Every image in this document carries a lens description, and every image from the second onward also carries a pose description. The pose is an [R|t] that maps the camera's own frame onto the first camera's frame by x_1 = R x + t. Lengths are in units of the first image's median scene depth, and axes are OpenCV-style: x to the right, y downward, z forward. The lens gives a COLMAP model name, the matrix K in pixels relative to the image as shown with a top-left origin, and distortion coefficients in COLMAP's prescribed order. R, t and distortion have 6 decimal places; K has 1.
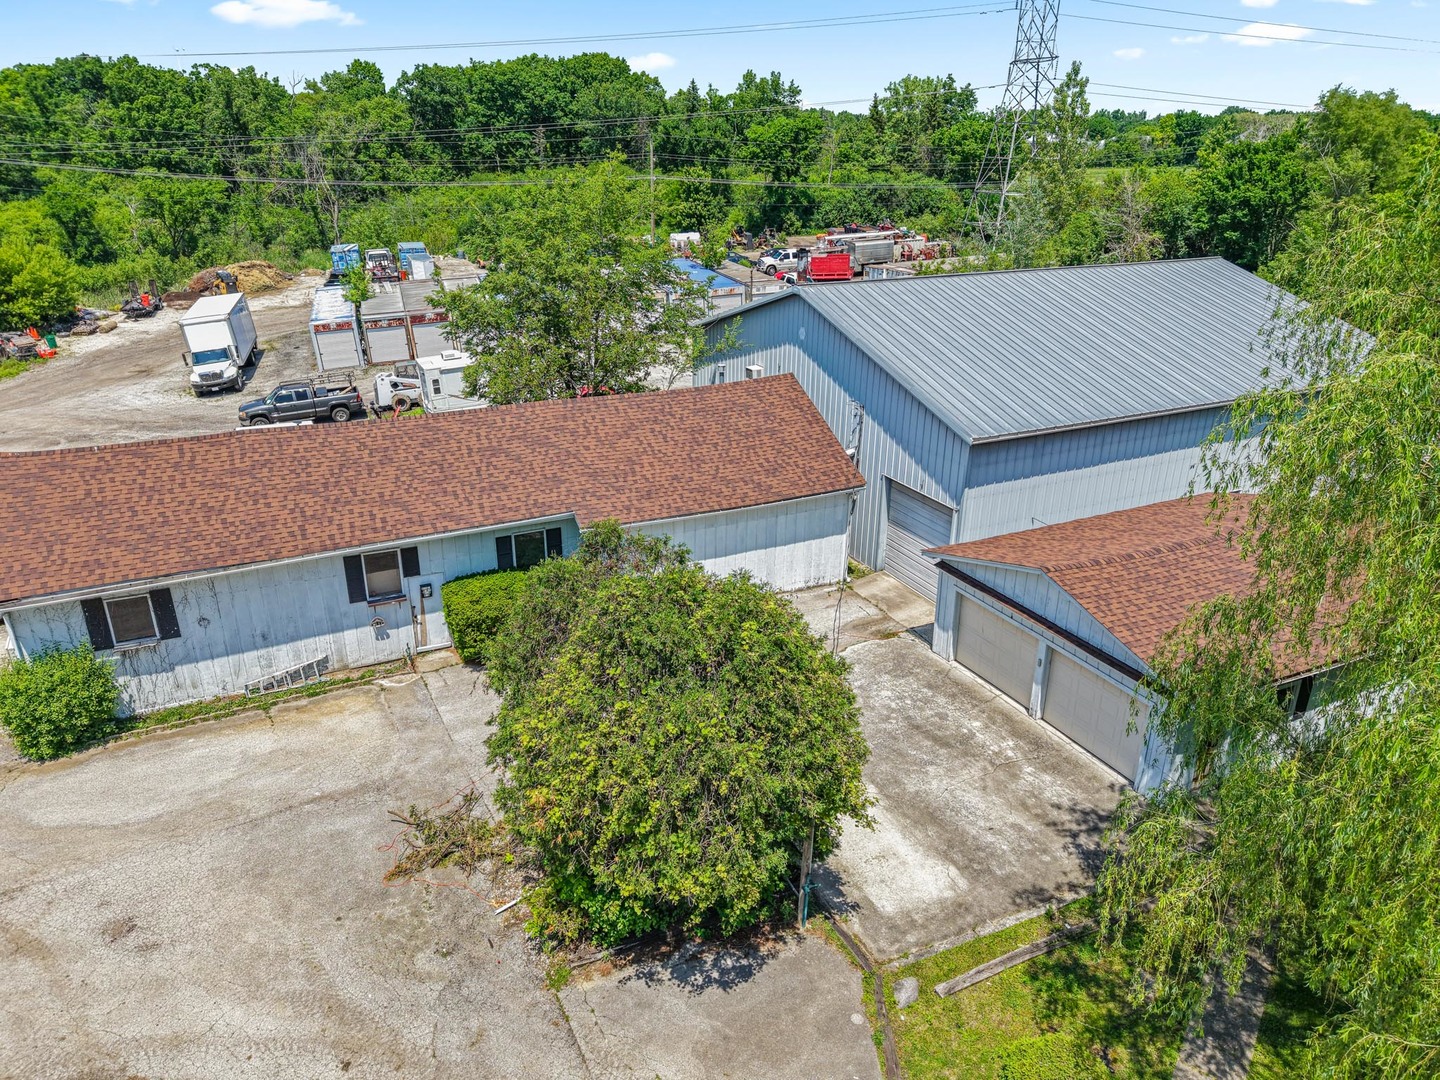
lens RADIAL K [[957.3, 0, 722.0], [0, 957.3, 534.1], [0, 0, 1]] dist [0.062127, -0.076441]
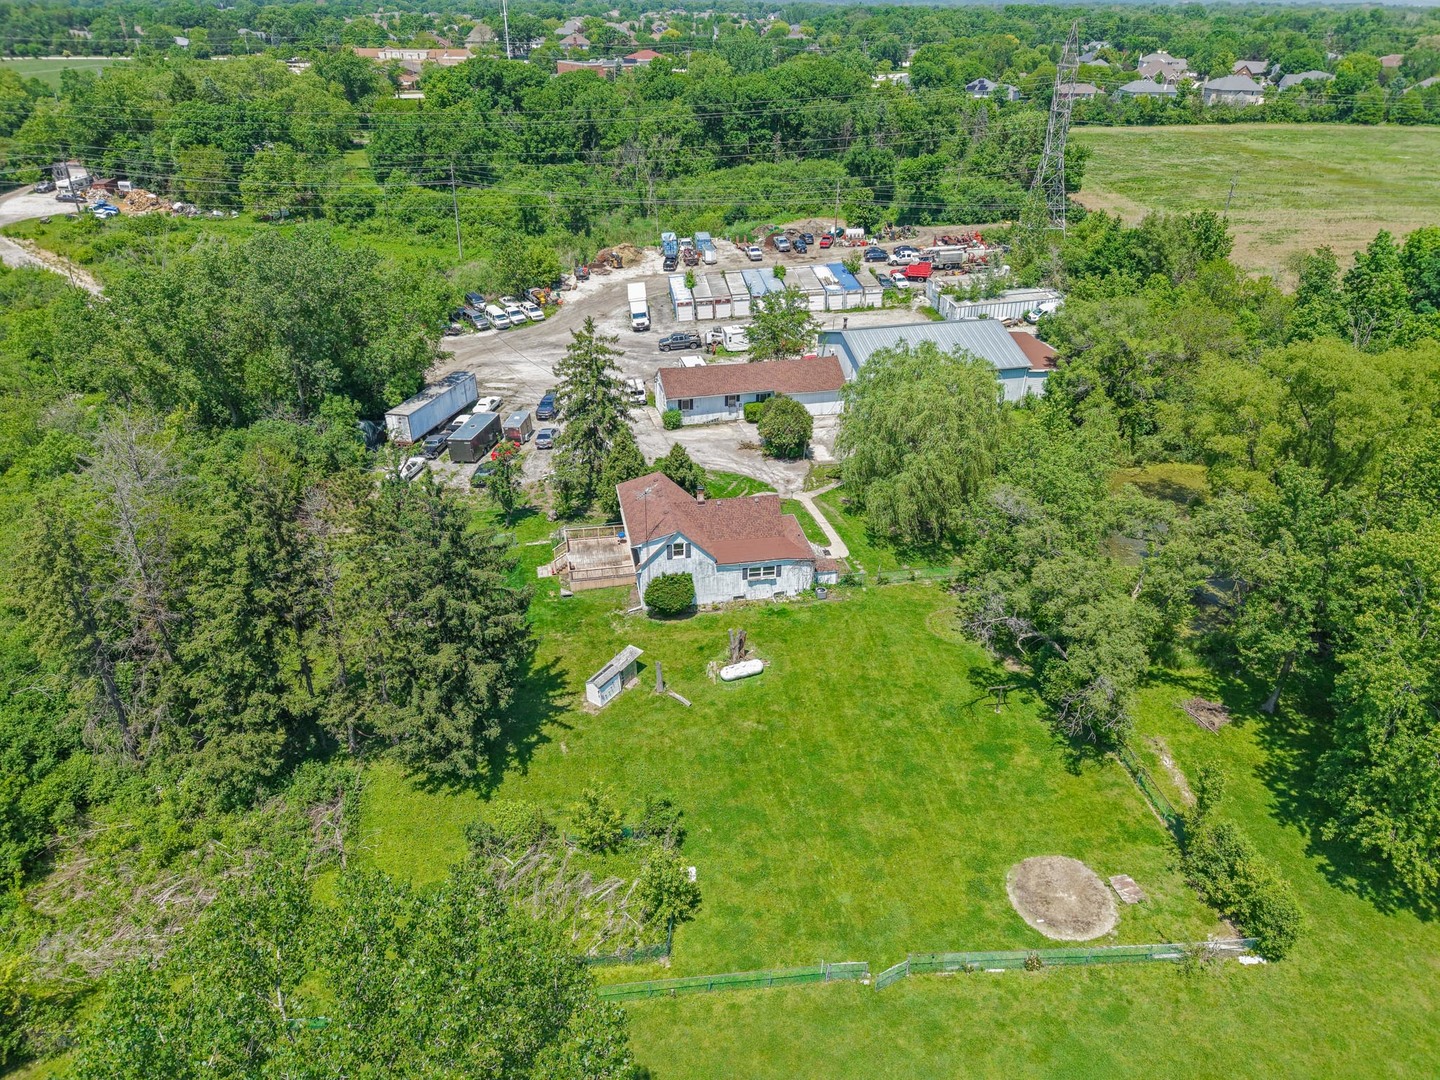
lens RADIAL K [[957.3, 0, 722.0], [0, 957.3, 534.1], [0, 0, 1]] dist [0.062127, -0.076441]
pose [[0.974971, 0.109049, -0.193754, 0.229418], [-0.083955, 0.987509, 0.133329, 0.027485], [0.205873, -0.113725, 0.971948, -1.457316]]
